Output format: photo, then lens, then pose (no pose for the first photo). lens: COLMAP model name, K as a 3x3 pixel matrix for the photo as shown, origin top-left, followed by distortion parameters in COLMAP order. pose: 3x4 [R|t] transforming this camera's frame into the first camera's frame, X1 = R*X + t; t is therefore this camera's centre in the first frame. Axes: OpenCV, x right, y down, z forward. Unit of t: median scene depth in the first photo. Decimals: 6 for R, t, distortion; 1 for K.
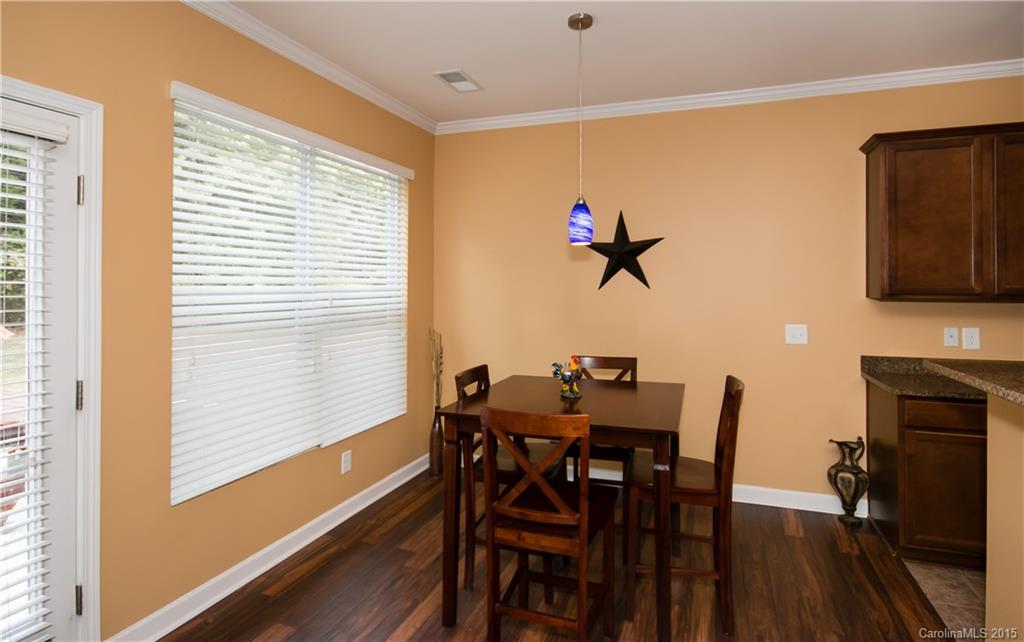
lens RADIAL K [[548.2, 0, 512.4], [0, 548.2, 278.2], [0, 0, 1]] dist [-0.001256, -0.000659]
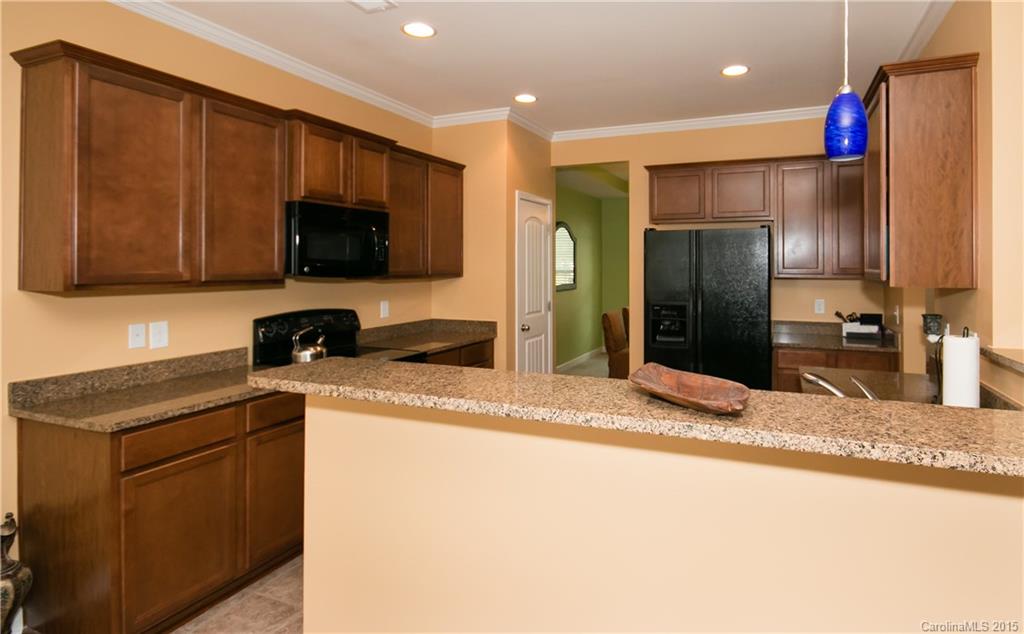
lens RADIAL K [[543.9, 0, 570.1], [0, 543.9, 267.2], [0, 0, 1]] dist [-0.003020, -0.001857]
pose [[0.026859, 0.001320, 0.999638, 0.035485], [-0.011575, 0.999932, -0.001010, 0.001237], [-0.999572, -0.011544, 0.026872, 0.370018]]
